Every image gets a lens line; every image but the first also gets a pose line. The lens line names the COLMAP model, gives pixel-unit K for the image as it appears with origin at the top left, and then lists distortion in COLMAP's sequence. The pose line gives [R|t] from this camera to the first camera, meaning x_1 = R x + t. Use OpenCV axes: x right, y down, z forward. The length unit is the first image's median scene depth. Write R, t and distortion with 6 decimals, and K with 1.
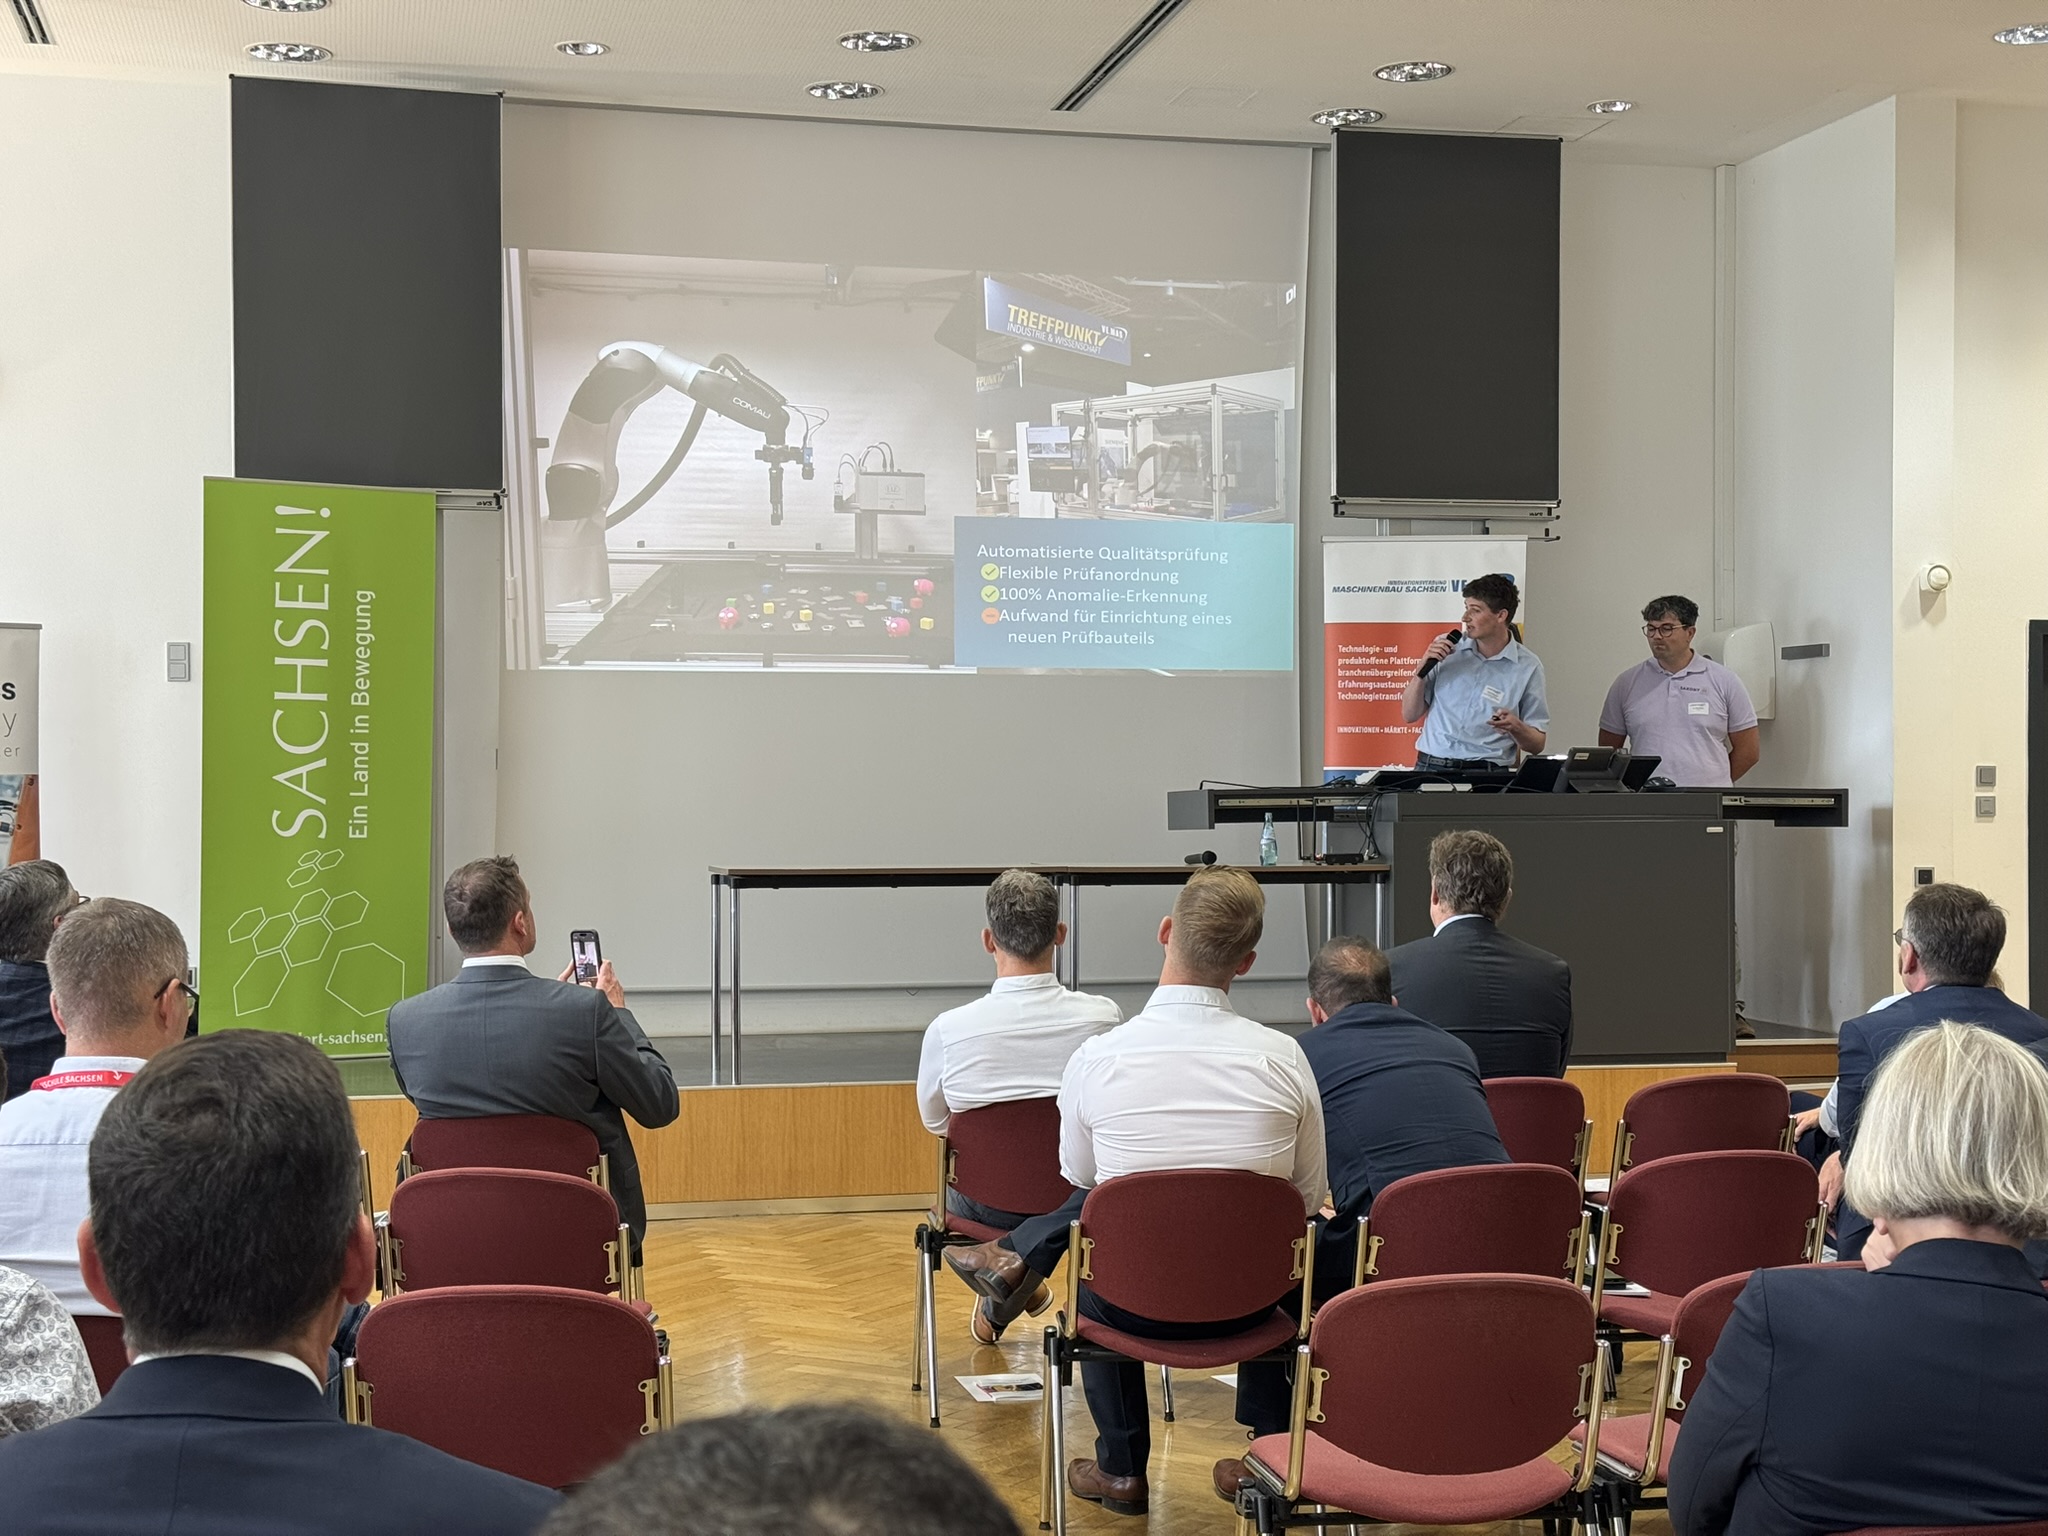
lens RADIAL K [[2788.0, 0, 984.5], [0, 2788.0, 812.3], [0, 0, 1]] dist [0.062568, 0.000000]
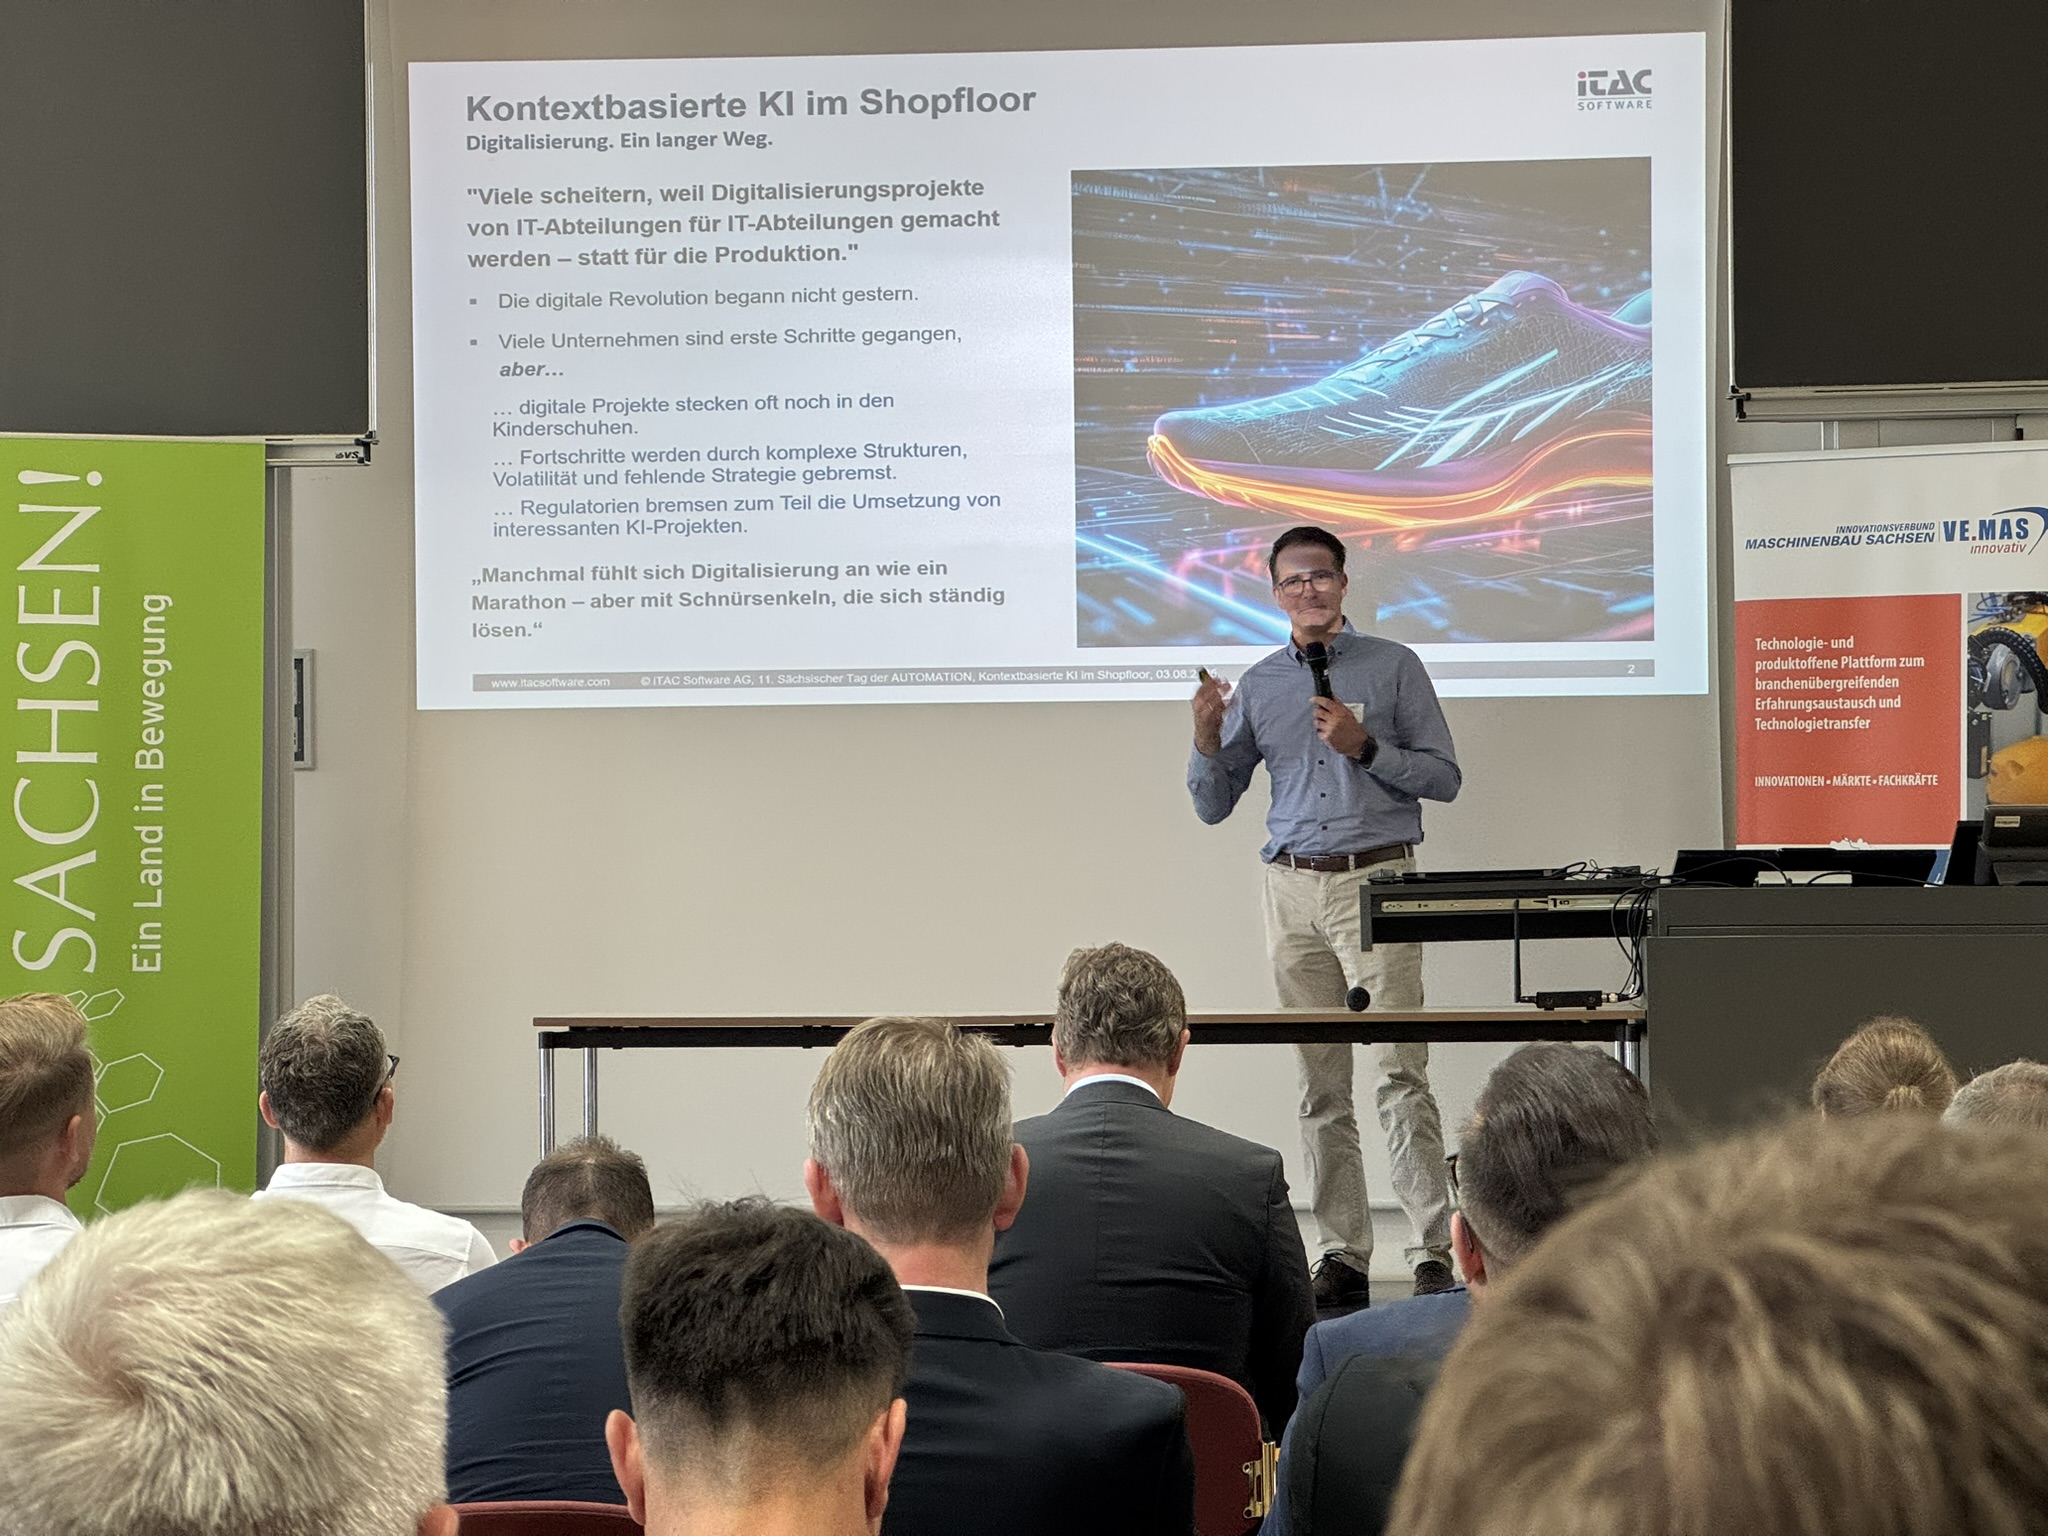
lens RADIAL K [[4443.5, 0, 977.7], [0, 4443.5, 747.8], [0, 0, 1]] dist [0.150970, 0.000000]
pose [[0.954813, -0.018287, -0.296643, 0.274407], [0.006344, 0.999132, -0.041174, 0.001119], [0.297138, 0.037431, 0.954101, 0.057884]]
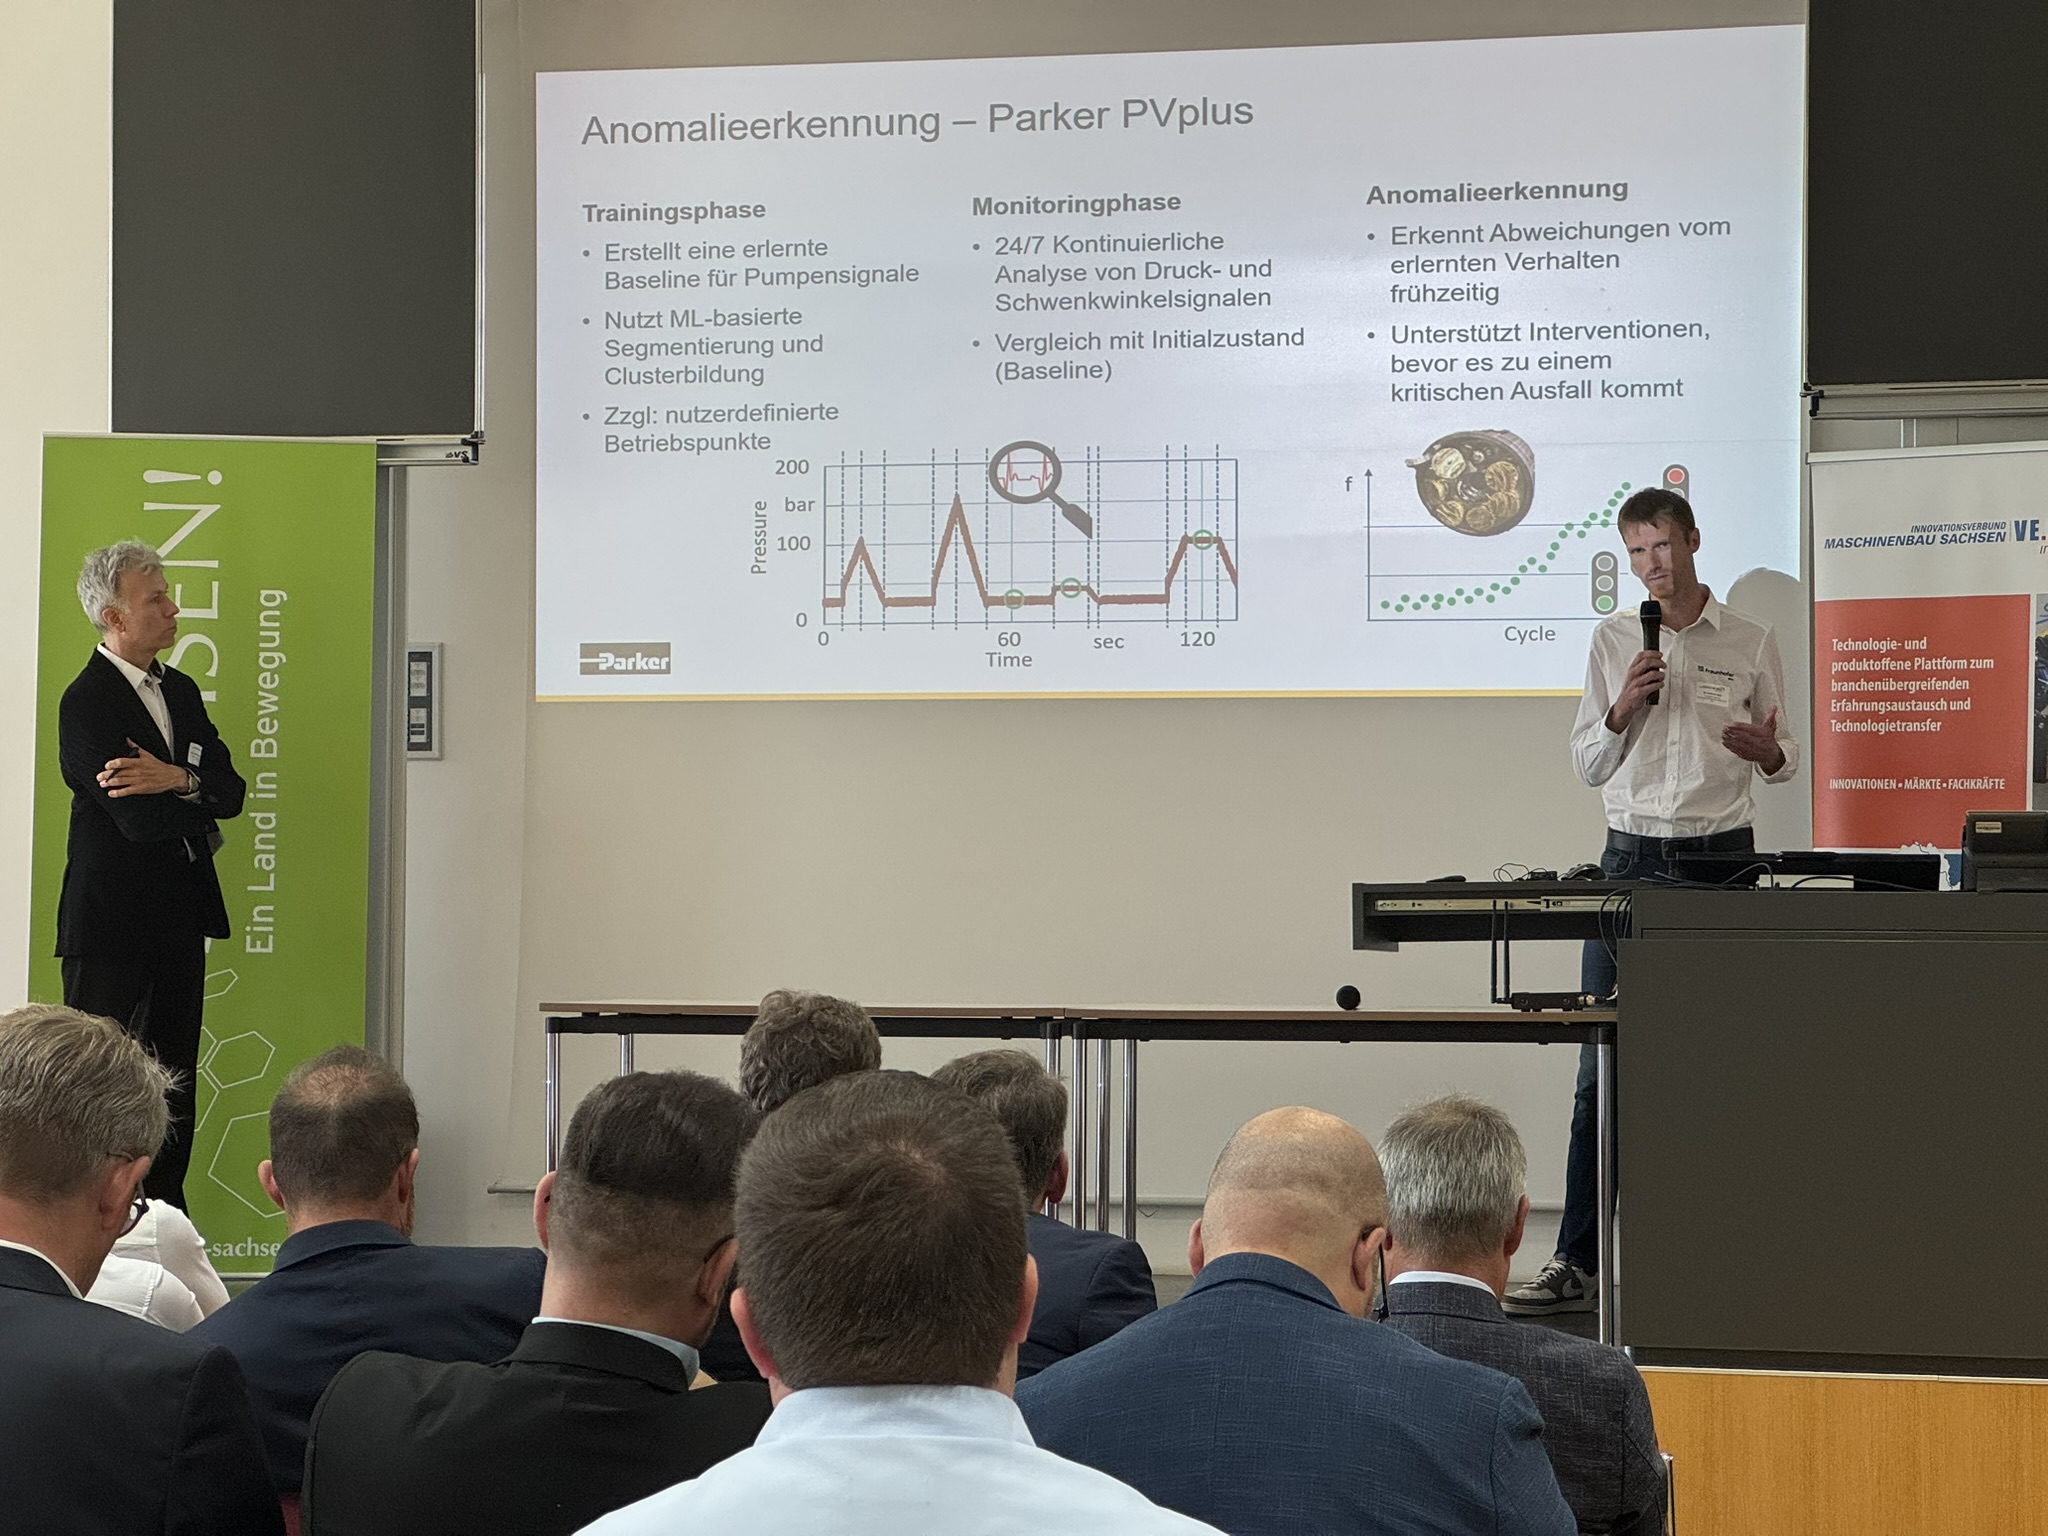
lens RADIAL K [[4443.5, 0, 1010.9], [0, 4443.5, 746.4], [0, 0, 1]] dist [0.150970, 0.000000]
pose [[0.906374, -0.010441, -0.422346, 0.401848], [-0.007149, 0.999172, -0.040043, 0.001161], [0.422415, 0.039313, 0.905550, 0.093645]]
